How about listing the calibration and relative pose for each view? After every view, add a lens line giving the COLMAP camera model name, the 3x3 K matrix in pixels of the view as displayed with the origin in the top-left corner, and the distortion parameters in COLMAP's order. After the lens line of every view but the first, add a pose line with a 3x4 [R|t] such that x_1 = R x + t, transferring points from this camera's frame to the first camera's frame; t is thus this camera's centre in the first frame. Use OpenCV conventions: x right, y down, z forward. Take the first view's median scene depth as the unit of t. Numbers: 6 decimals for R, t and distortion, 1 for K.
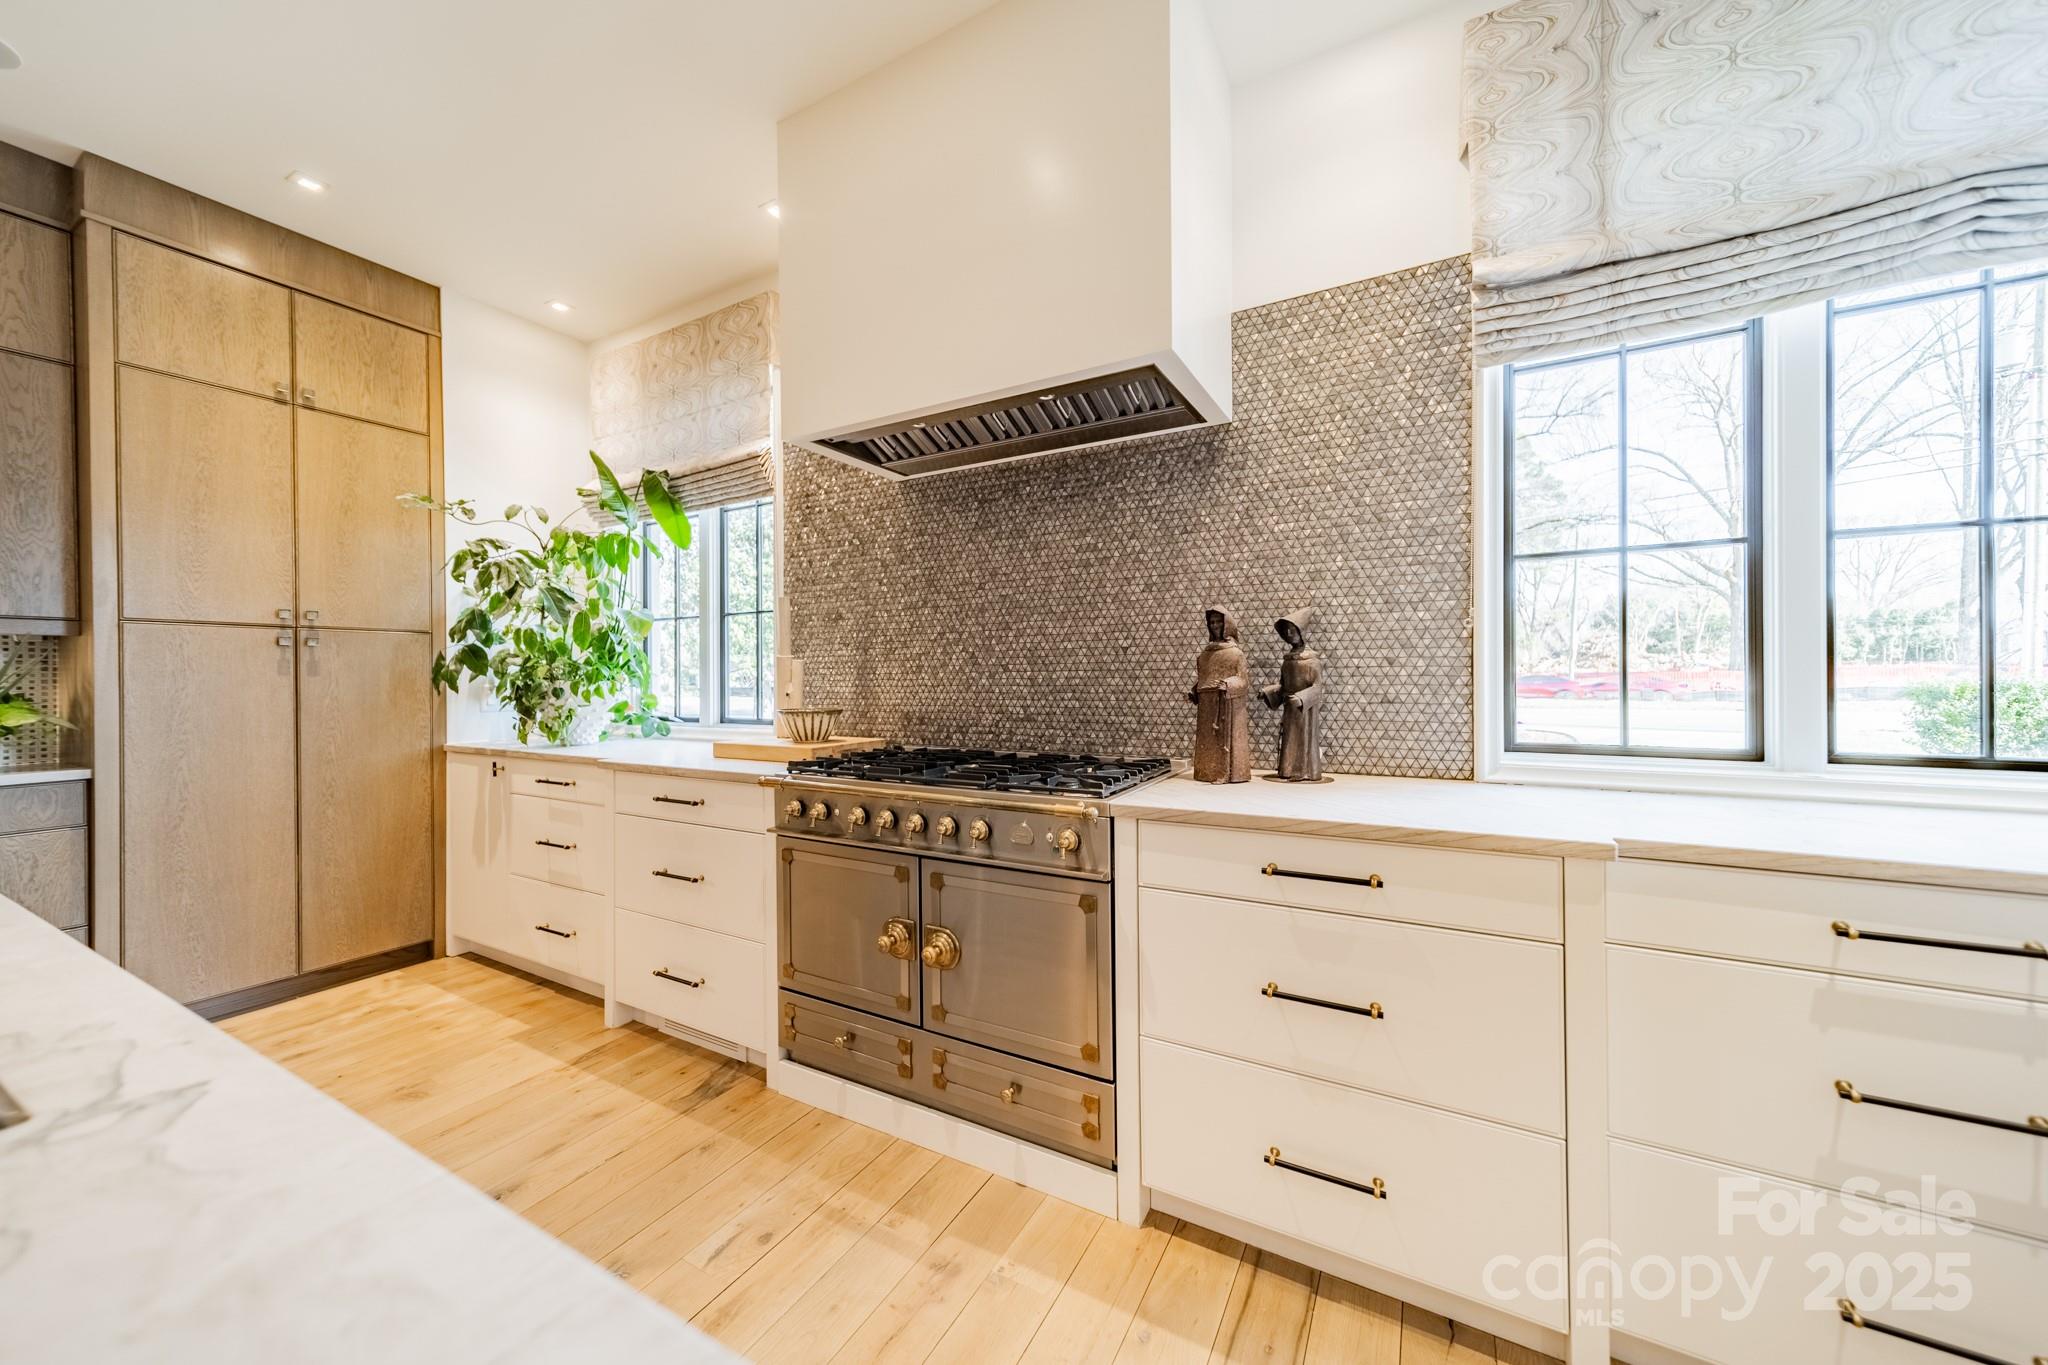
lens RADIAL K [[724.0, 0, 1030.7], [0, 724.0, 680.5], [0, 0, 1]] dist [0.007836, 0.000103]
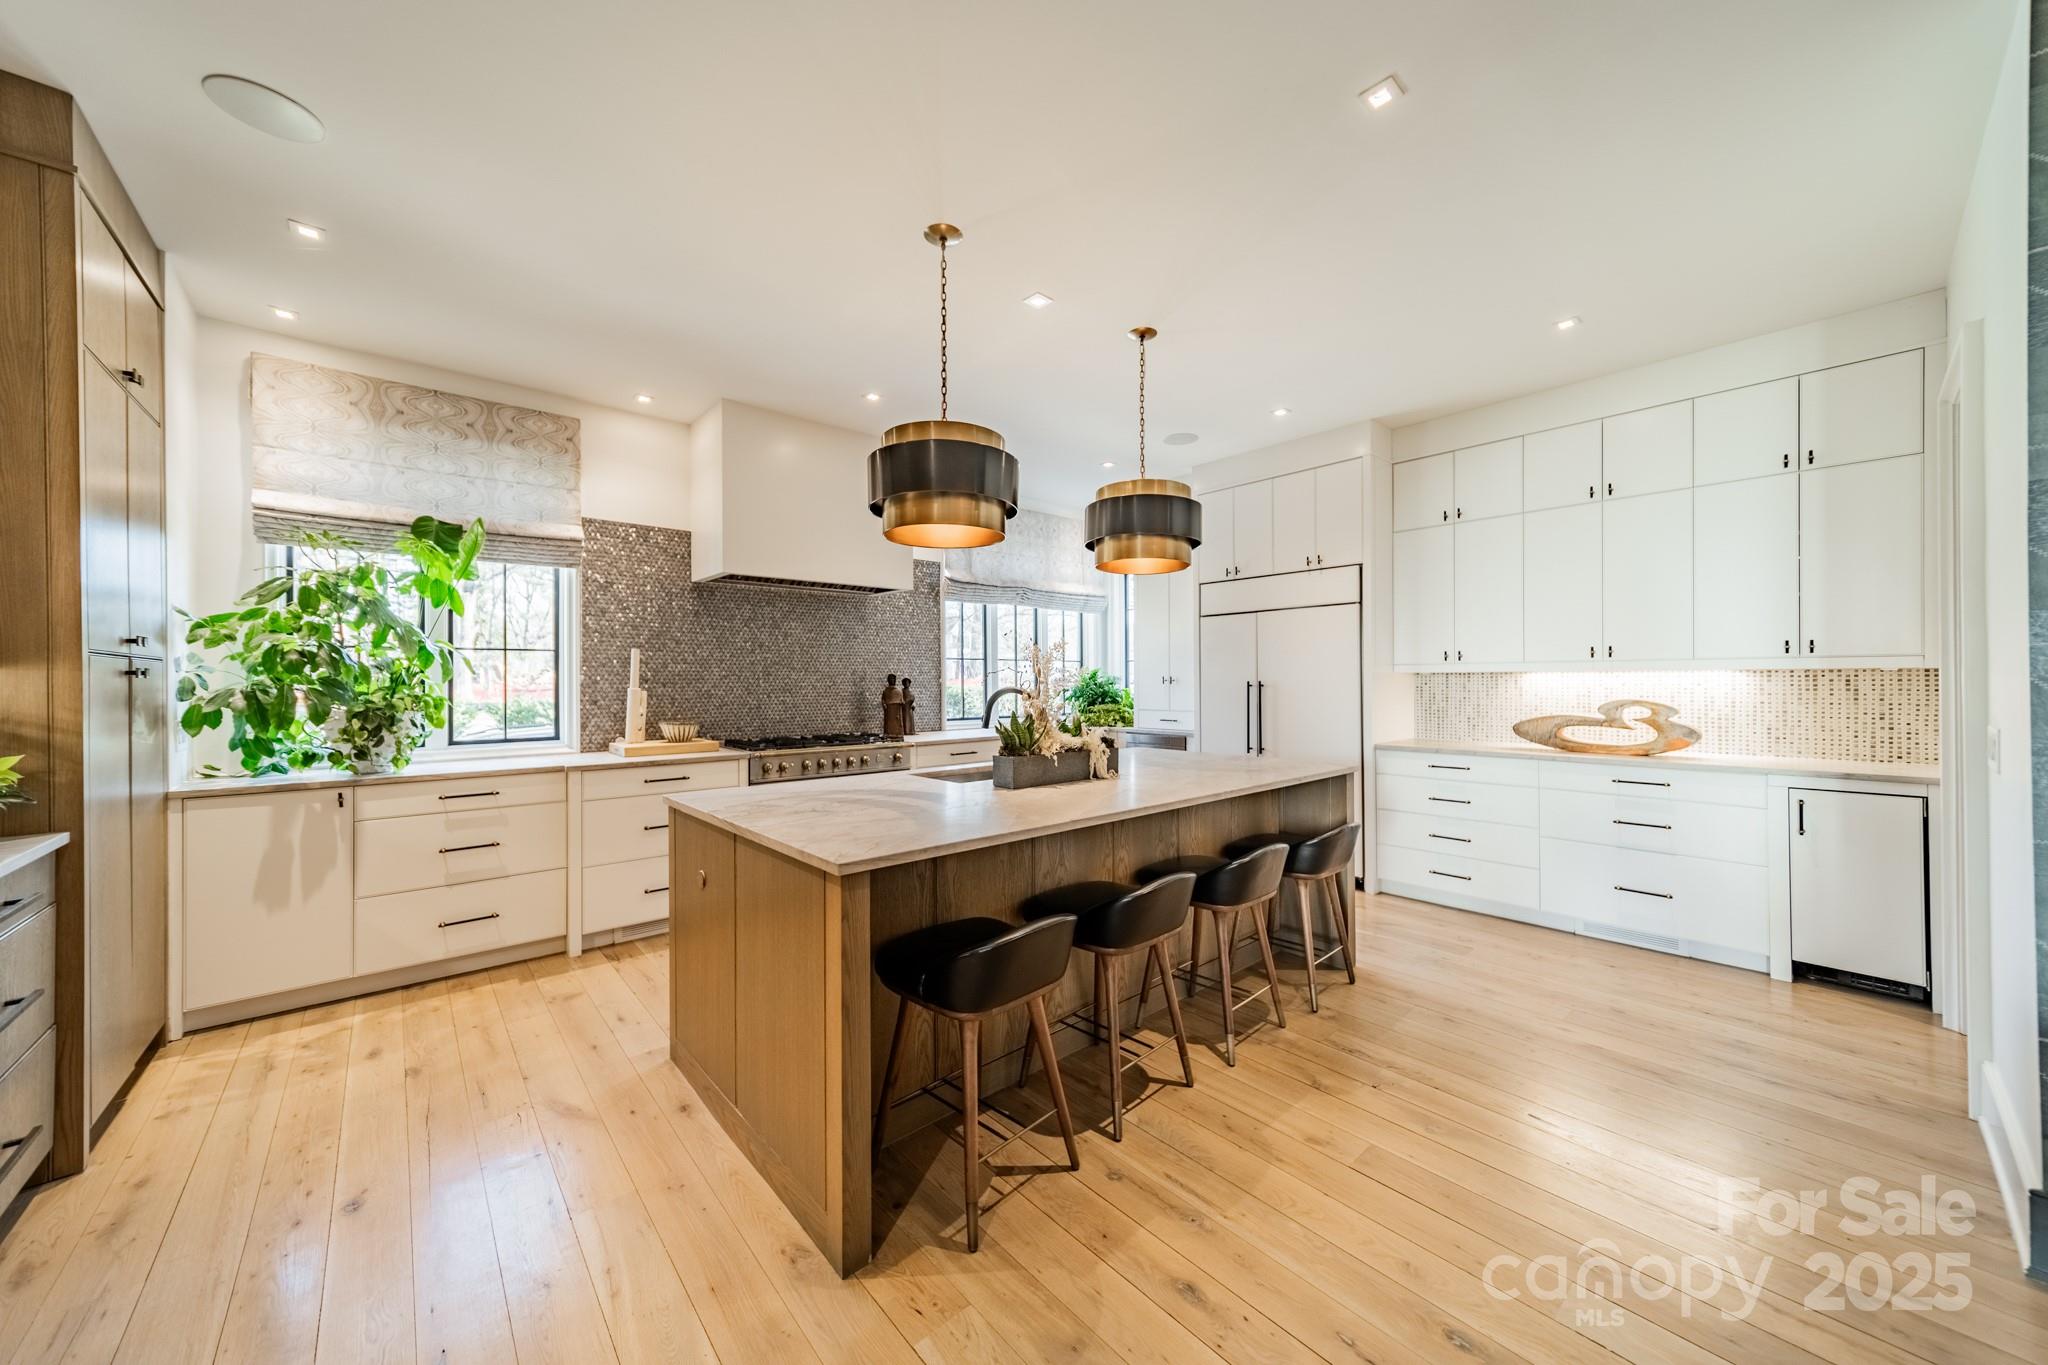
lens RADIAL K [[724.0, 0, 1030.7], [0, 724.0, 680.5], [0, 0, 1]] dist [0.007836, 0.000103]
pose [[0.333780, 0.005174, 0.942637, -1.543614], [0.003028, 0.999974, -0.006560, -0.039921], [-0.942646, 0.005044, 0.333756, -0.281443]]
